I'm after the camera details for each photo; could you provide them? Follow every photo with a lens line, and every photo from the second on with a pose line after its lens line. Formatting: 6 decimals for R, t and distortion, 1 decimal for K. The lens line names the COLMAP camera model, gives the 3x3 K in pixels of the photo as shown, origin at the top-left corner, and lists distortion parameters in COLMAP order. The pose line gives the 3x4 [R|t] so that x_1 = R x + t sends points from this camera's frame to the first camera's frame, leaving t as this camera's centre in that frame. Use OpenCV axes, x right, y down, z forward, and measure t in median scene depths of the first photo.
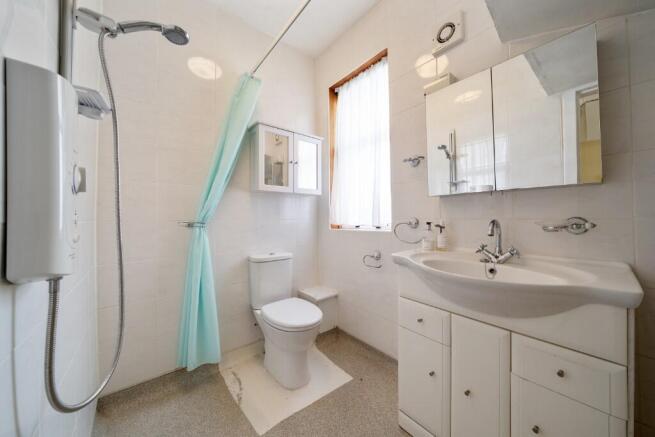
lens RADIAL K [[221.4, 0, 327.5], [0, 221.4, 218.5], [0, 0, 1]] dist [-0.017651, -0.000020]
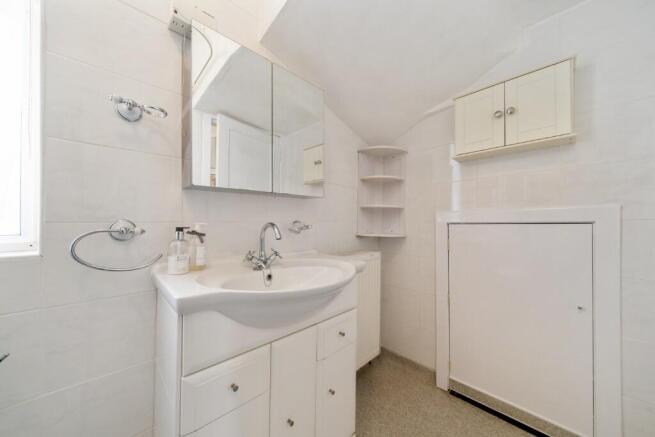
lens RADIAL K [[221.4, 0, 327.5], [0, 221.4, 218.5], [0, 0, 1]] dist [-0.017651, -0.000020]
pose [[-0.069766, 0.009755, 0.997516, -0.214342], [-0.001358, 0.999950, -0.009873, -0.004088], [-0.997562, -0.002044, -0.069749, 0.779997]]
